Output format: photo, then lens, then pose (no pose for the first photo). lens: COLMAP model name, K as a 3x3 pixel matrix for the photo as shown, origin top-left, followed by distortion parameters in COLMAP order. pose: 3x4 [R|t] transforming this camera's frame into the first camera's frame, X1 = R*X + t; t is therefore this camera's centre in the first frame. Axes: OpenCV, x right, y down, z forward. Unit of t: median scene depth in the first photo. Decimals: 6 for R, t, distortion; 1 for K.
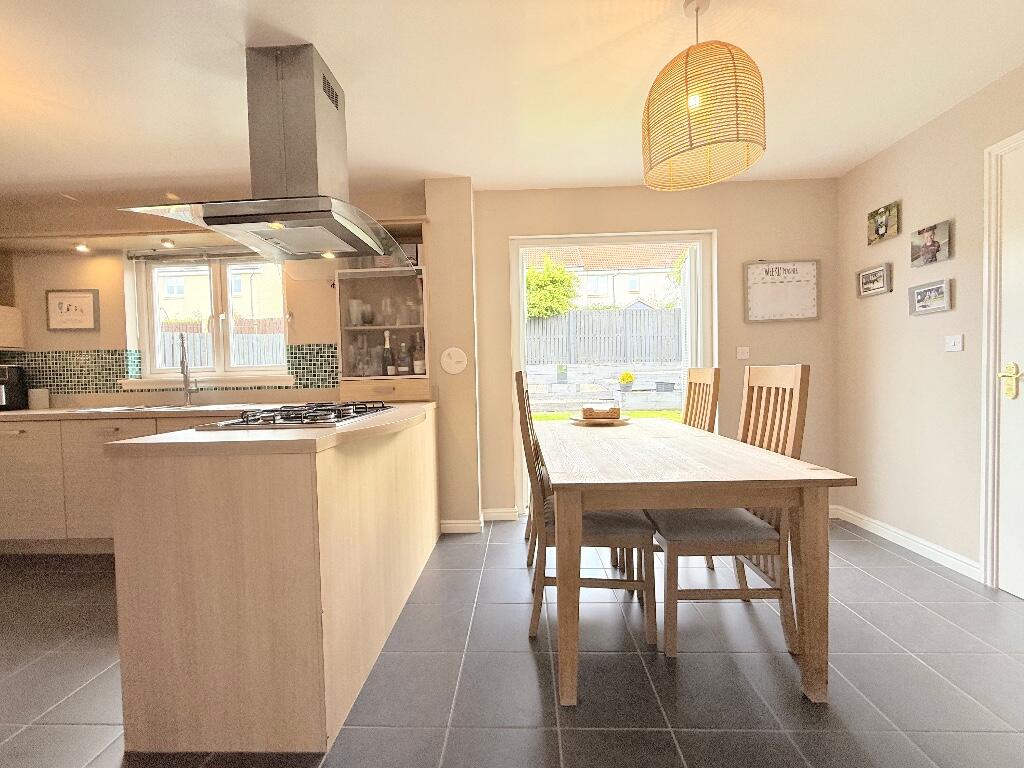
lens RADIAL K [[409.9, 0, 516.6], [0, 409.9, 383.5], [0, 0, 1]] dist [0.002448, 0.000513]
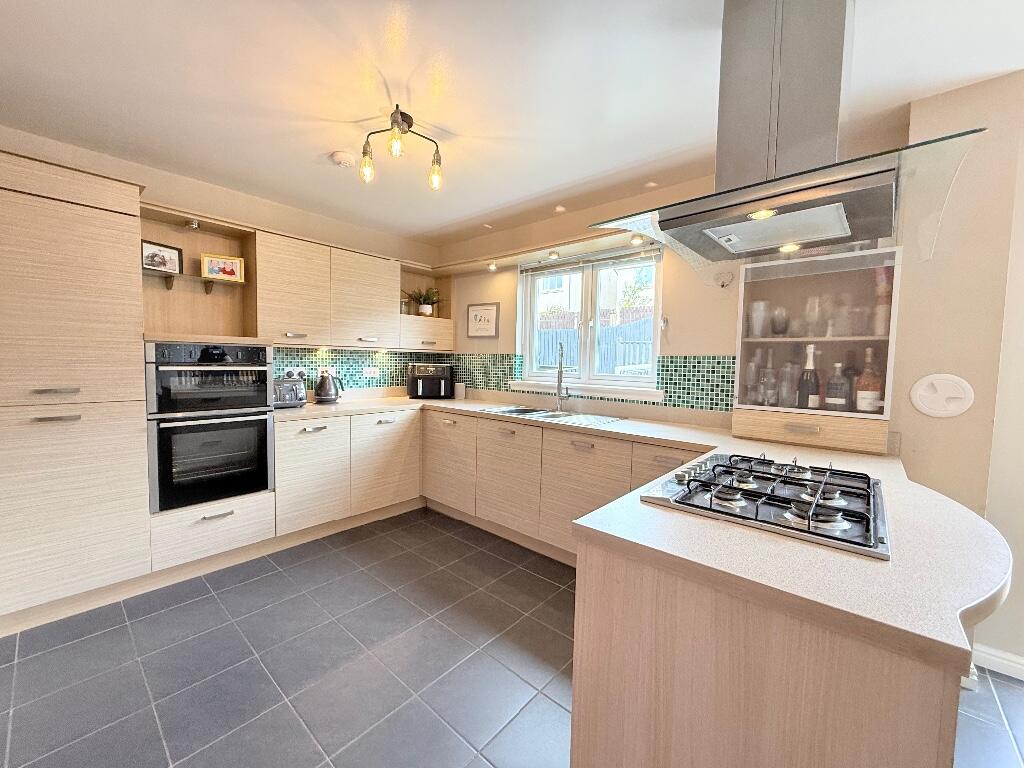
lens RADIAL K [[409.9, 0, 516.6], [0, 409.9, 383.5], [0, 0, 1]] dist [0.002448, 0.000513]
pose [[0.783280, 0.076761, -0.616911, -0.255188], [-0.052143, 0.996963, 0.057845, -0.071249], [0.619478, -0.013142, 0.784904, 0.122957]]
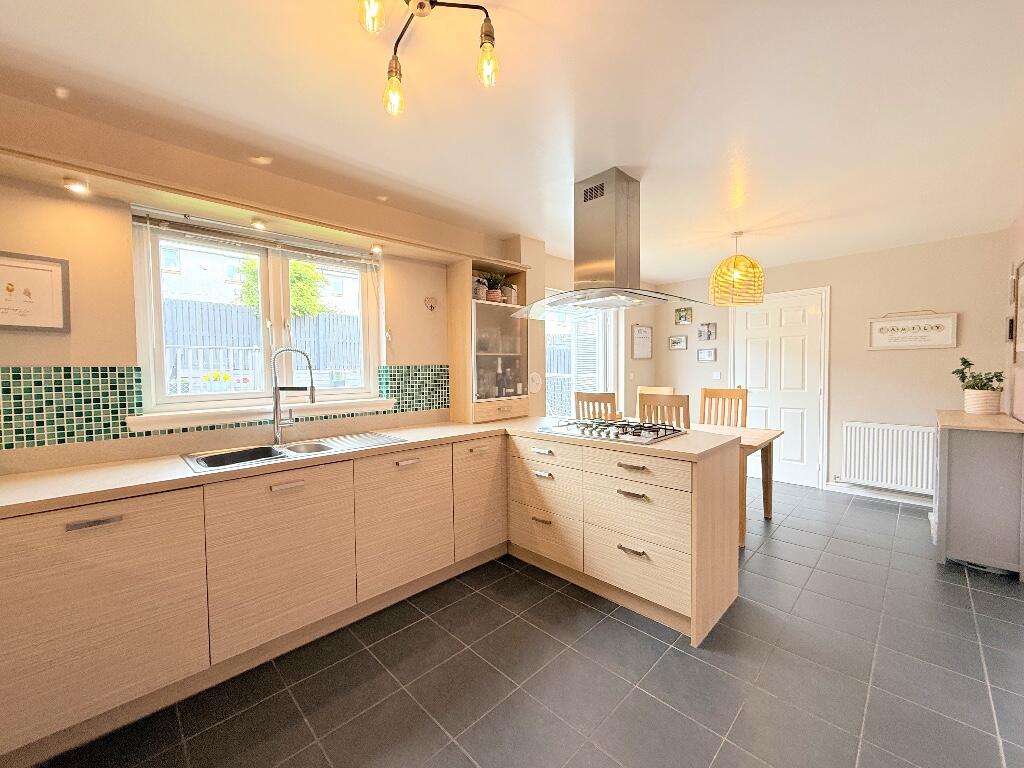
lens RADIAL K [[409.9, 0, 516.6], [0, 409.9, 383.5], [0, 0, 1]] dist [0.002448, 0.000513]
pose [[0.685724, -0.009169, 0.727804, -1.042753], [0.014084, 0.999901, -0.000673, -0.051170], [-0.727725, 0.010712, 0.685785, 0.172067]]
